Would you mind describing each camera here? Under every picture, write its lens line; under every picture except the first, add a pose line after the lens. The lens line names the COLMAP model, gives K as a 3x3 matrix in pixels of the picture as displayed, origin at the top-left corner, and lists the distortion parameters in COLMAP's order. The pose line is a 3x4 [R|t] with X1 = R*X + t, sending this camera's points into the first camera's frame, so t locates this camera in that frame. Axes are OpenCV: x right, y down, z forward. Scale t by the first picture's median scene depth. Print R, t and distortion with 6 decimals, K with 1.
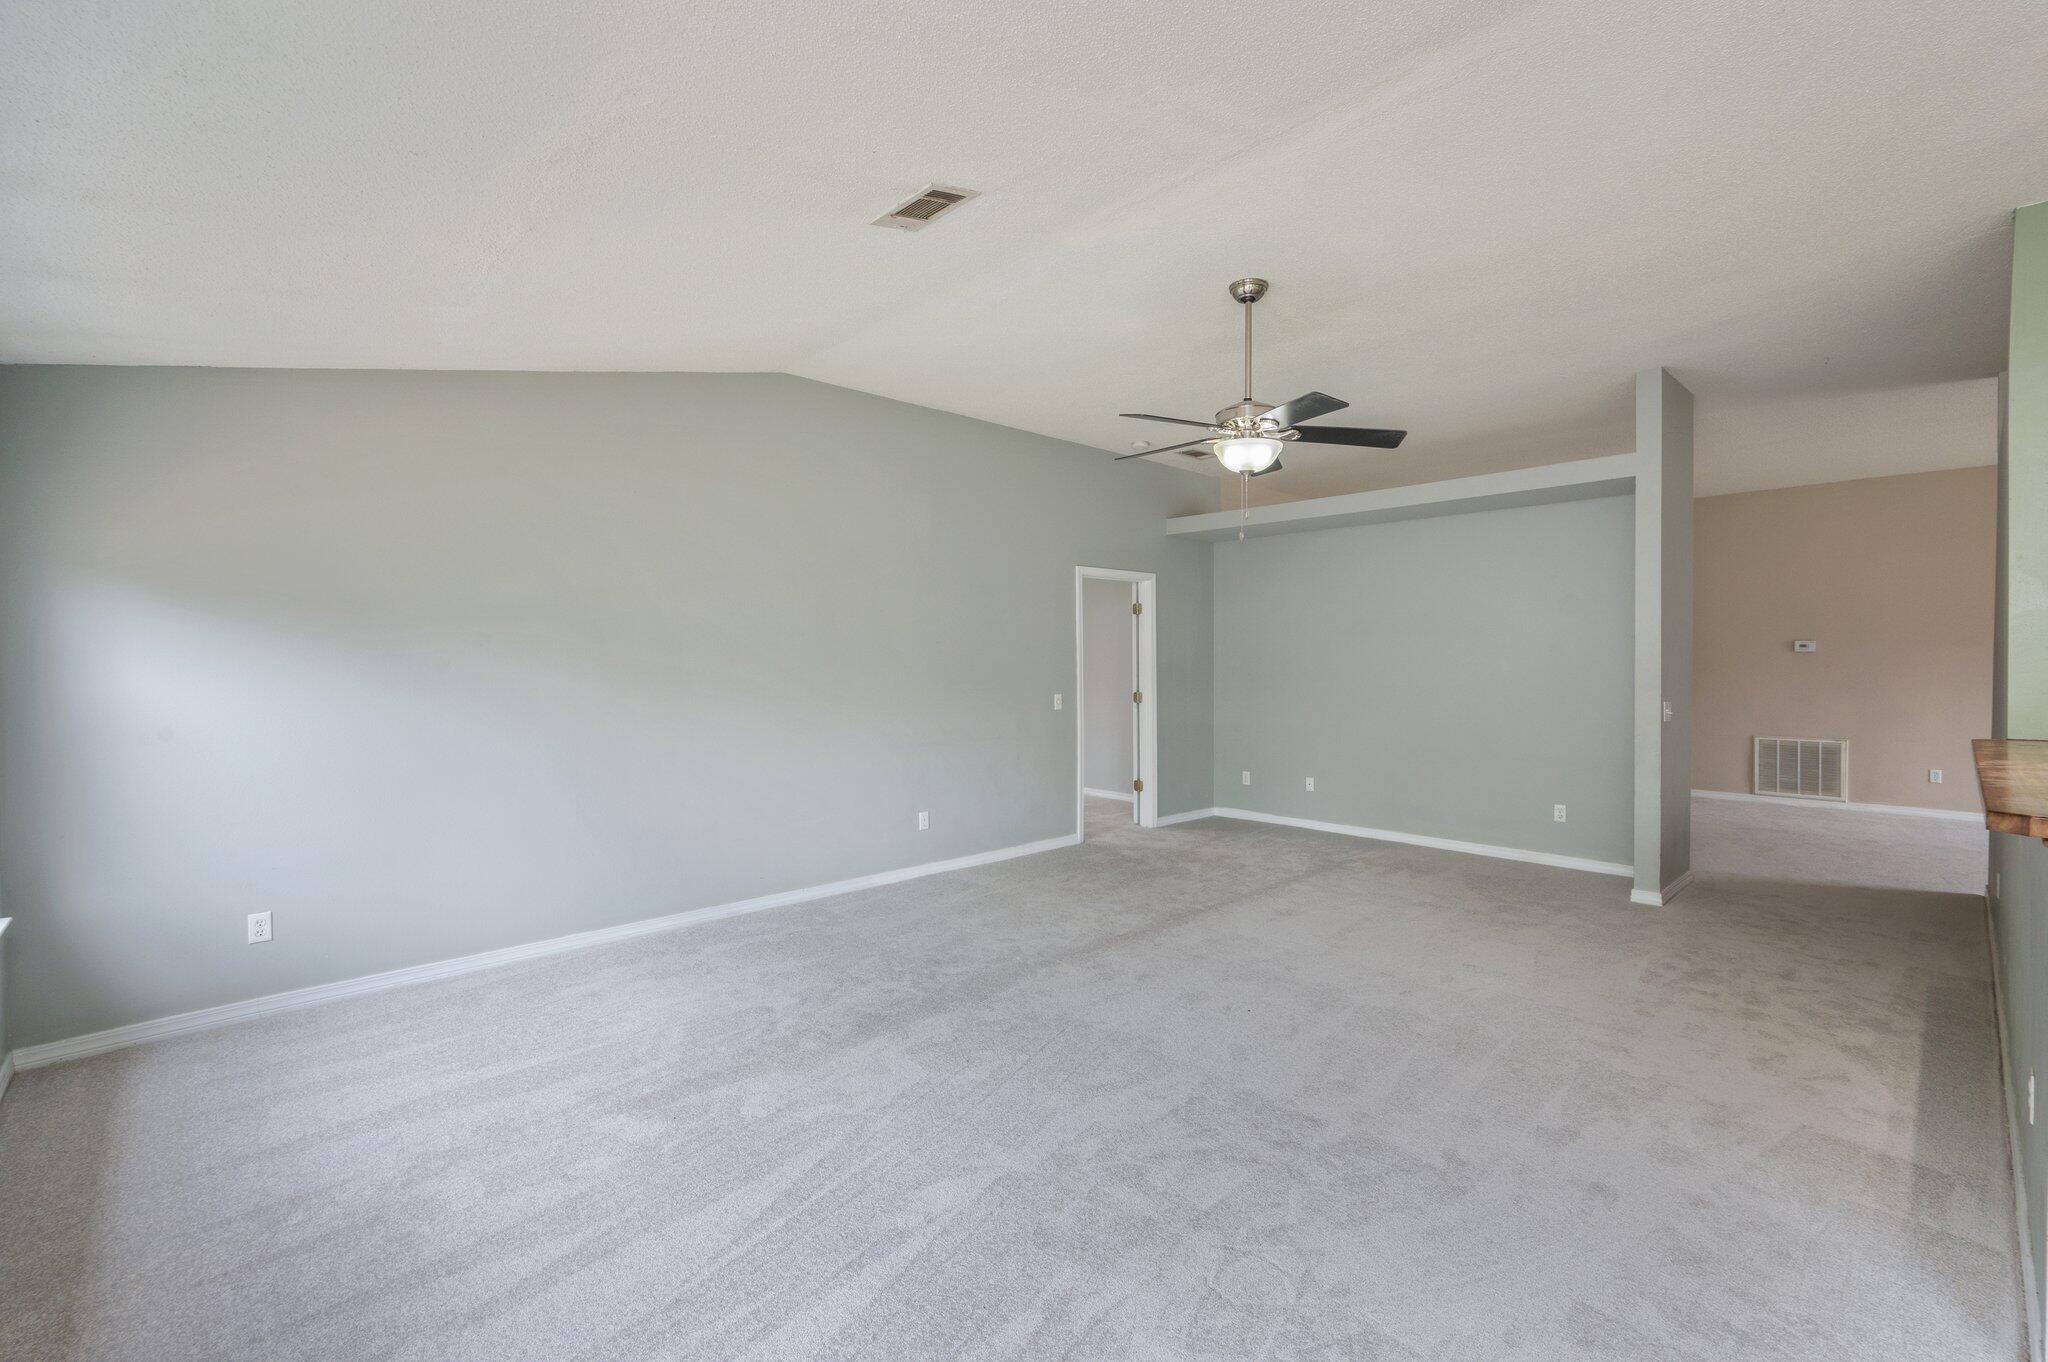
lens RADIAL K [[887.8, 0, 1054.3], [0, 887.8, 673.4], [0, 0, 1]] dist [-0.000873, -0.000126]
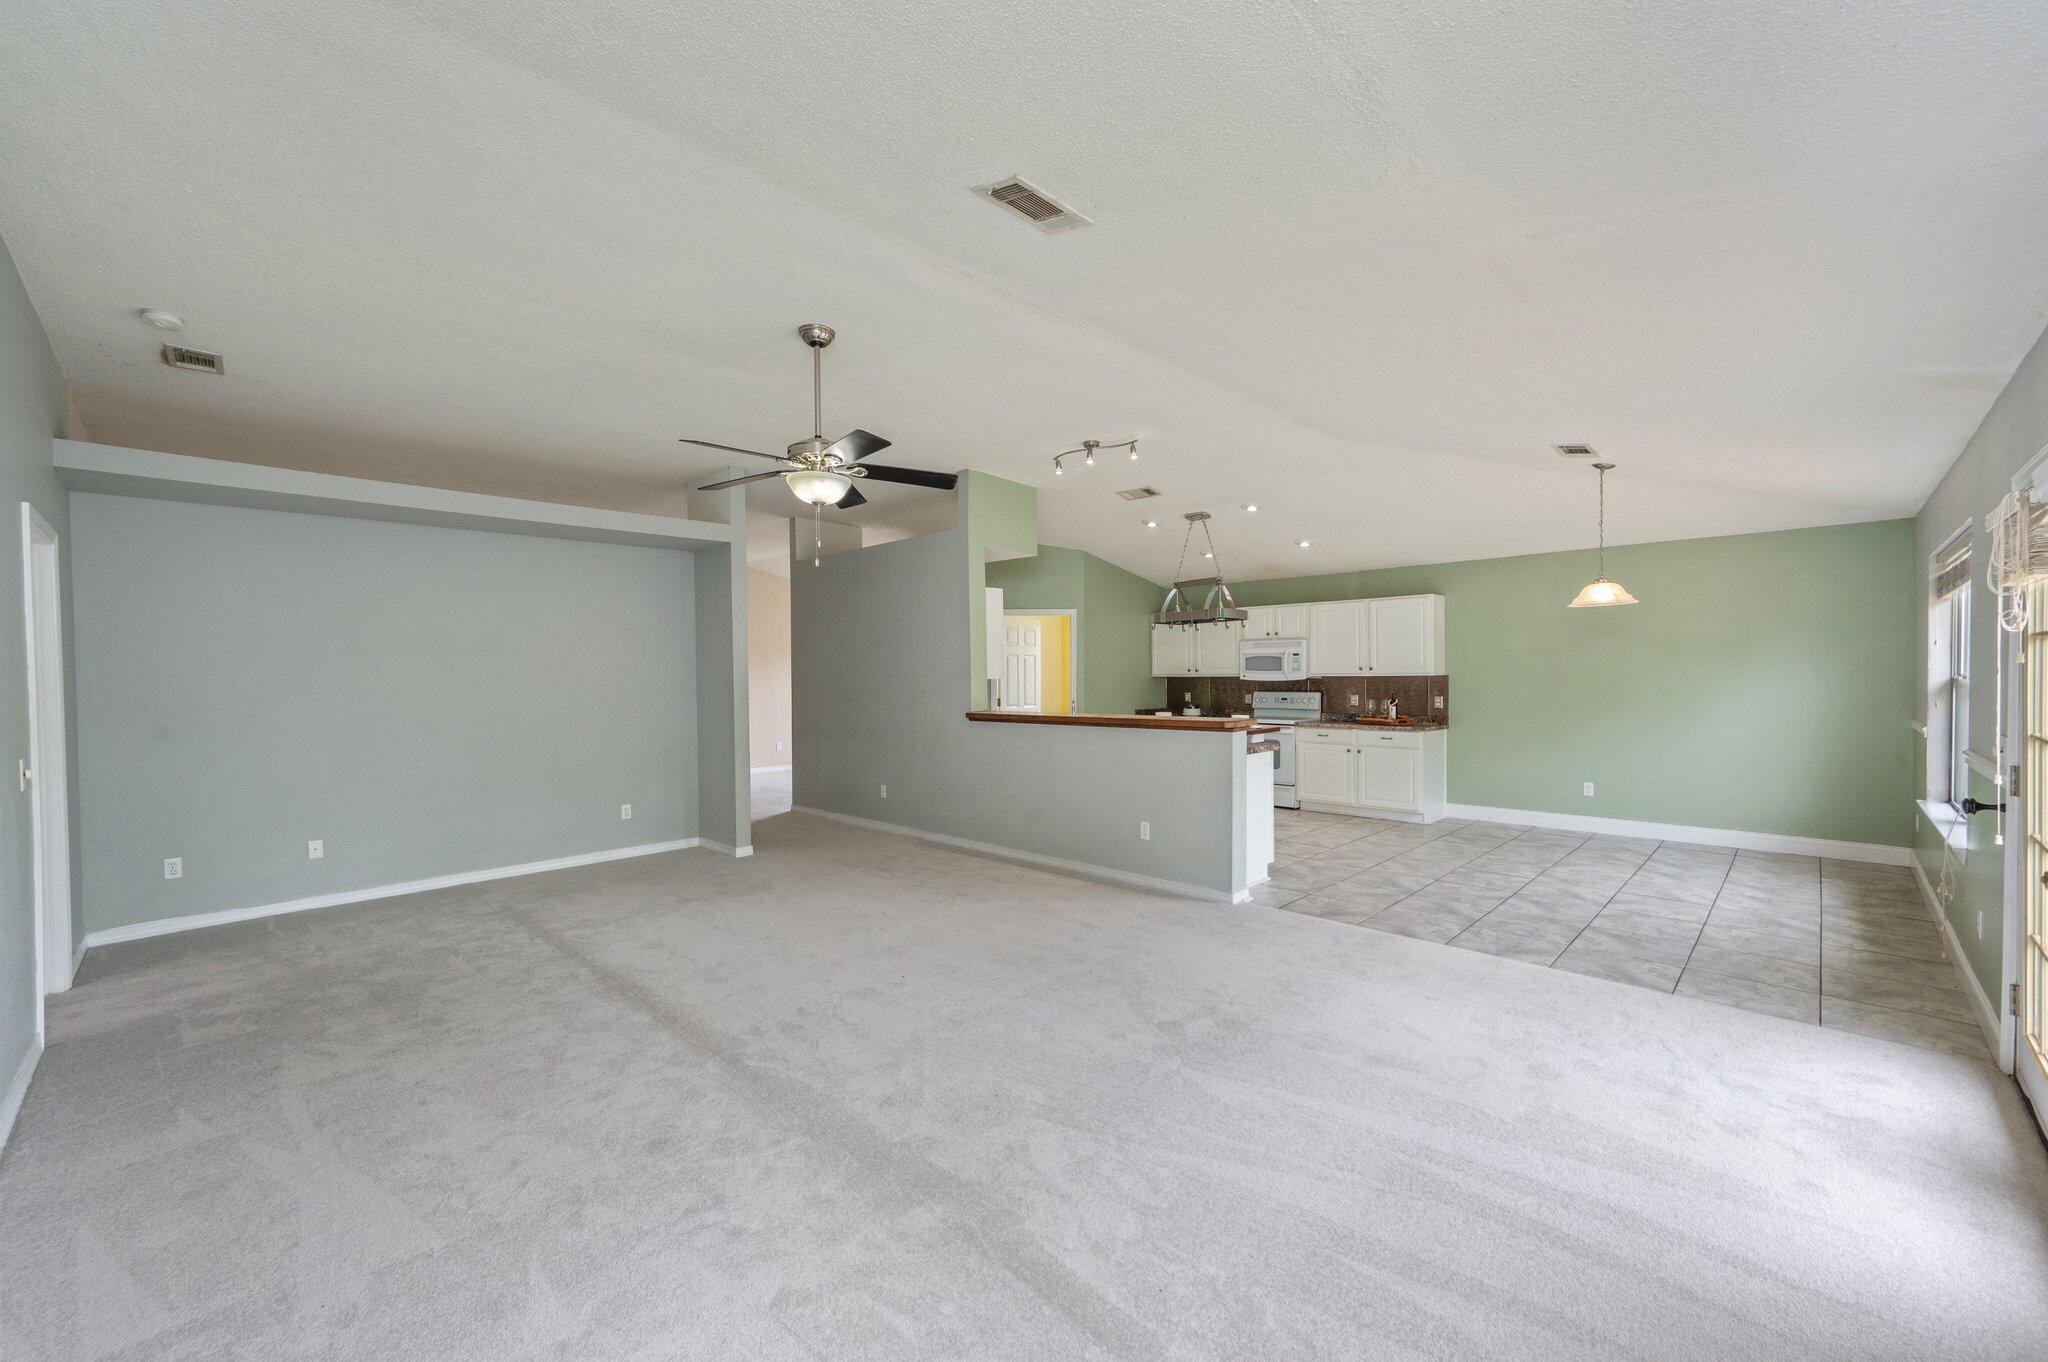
lens RADIAL K [[806.8, 0, 1015.7], [0, 806.8, 682.3], [0, 0, 1]] dist [0.000654, 0.000585]
pose [[-0.016357, -0.009728, 0.999819, -0.608616], [0.028489, 0.999542, 0.010192, -0.009959], [-0.999460, 0.028650, -0.016072, 0.619521]]
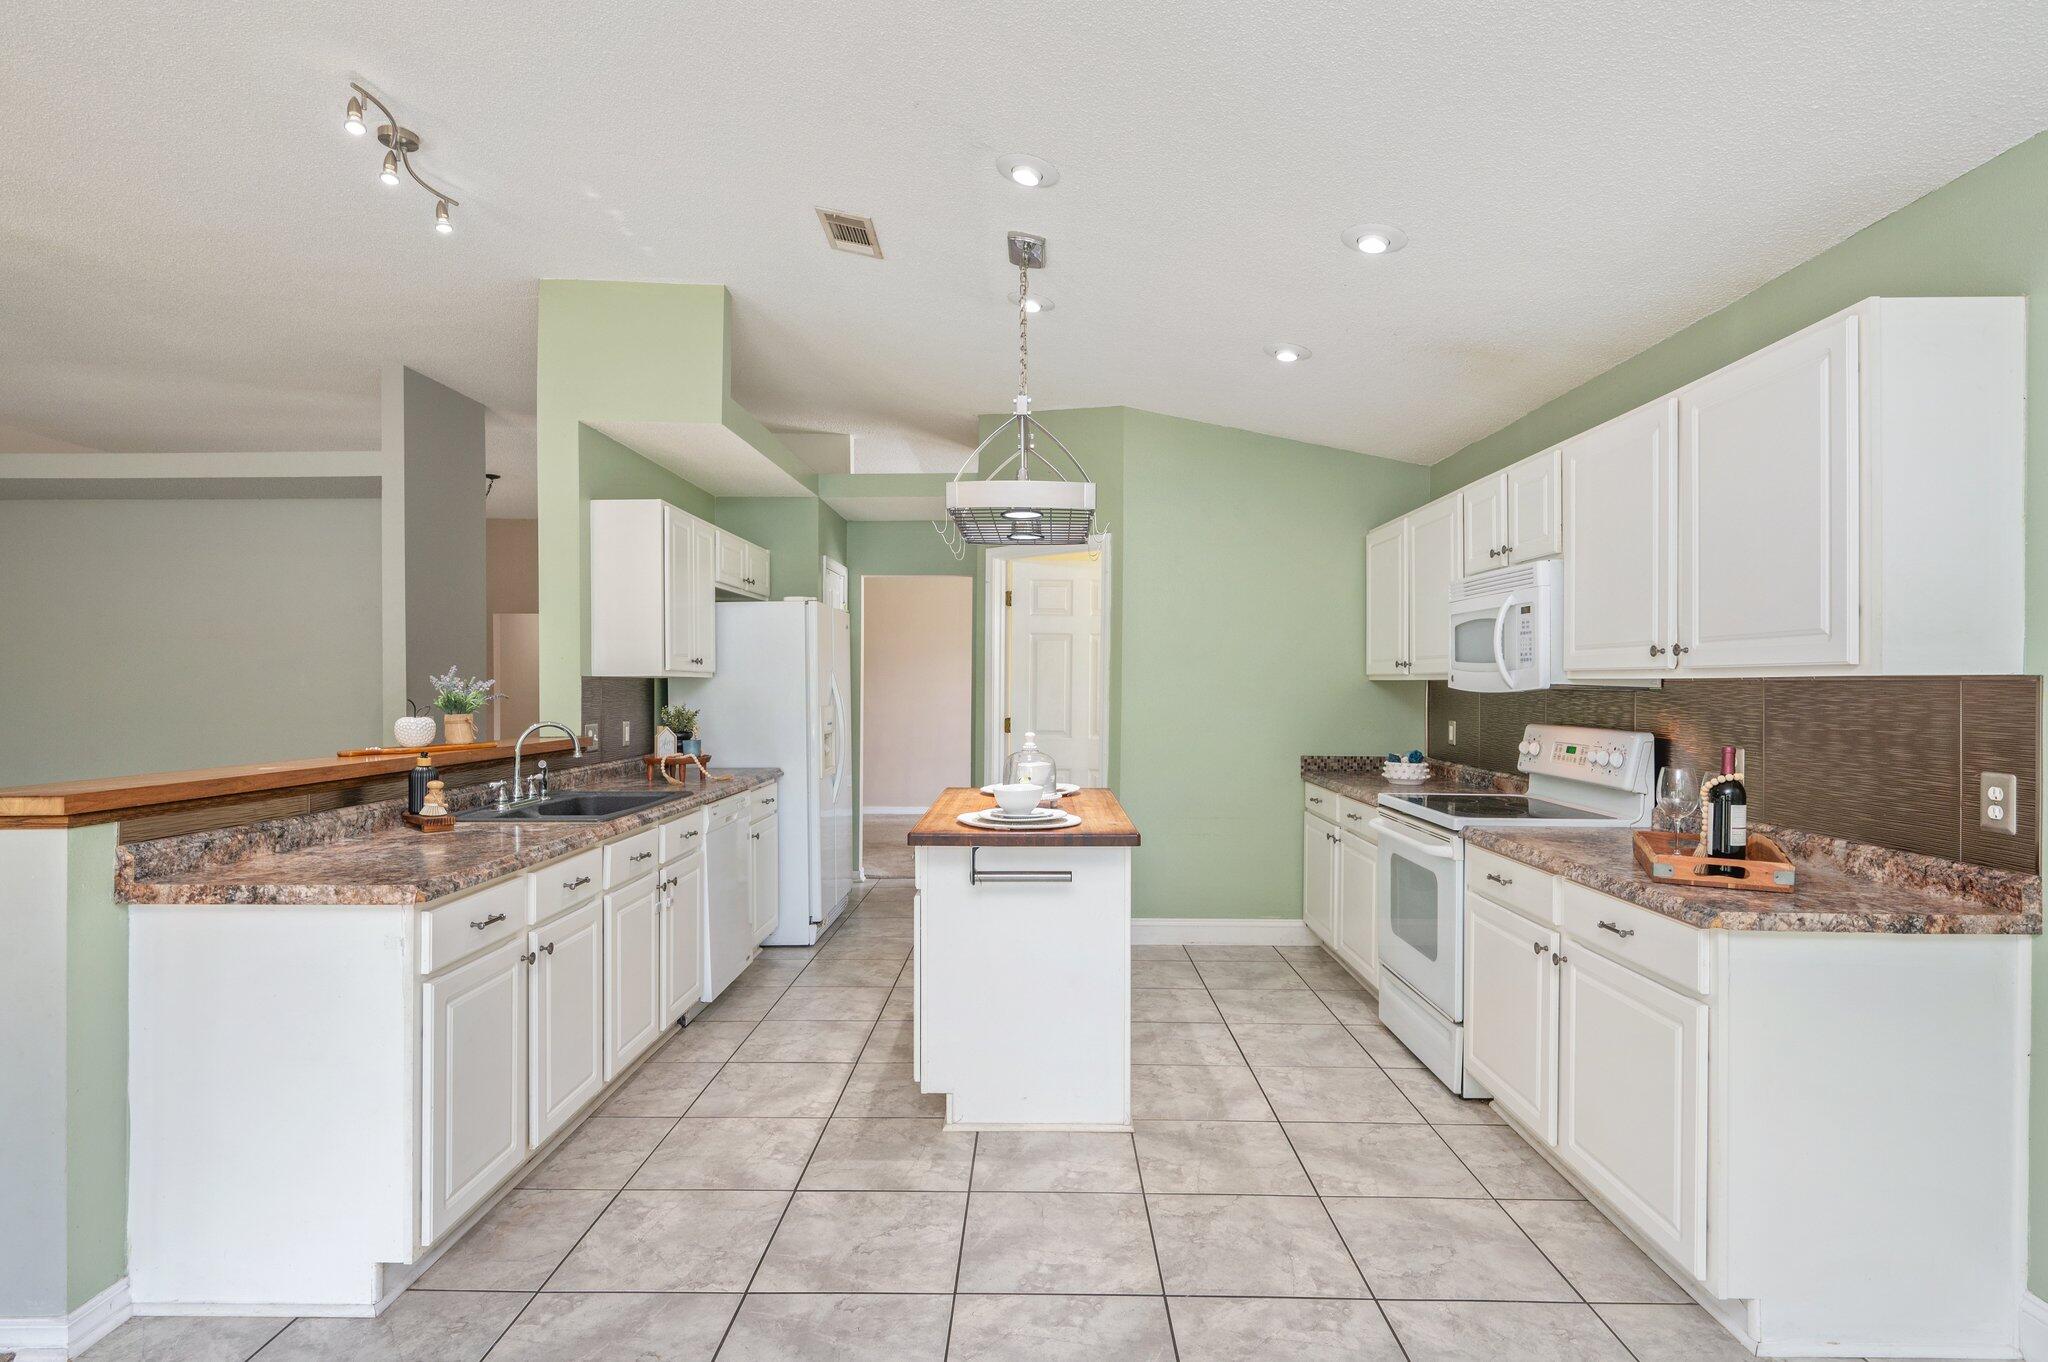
lens RADIAL K [[1030.3, 0, 1035.3], [0, 1030.3, 682.6], [0, 0, 1]] dist [0.000682, -0.000390]
pose [[0.701529, 0.002285, 0.712637, 0.376570], [0.011777, 0.999821, -0.014799, 0.020587], [-0.712544, 0.018775, 0.701376, -0.255674]]
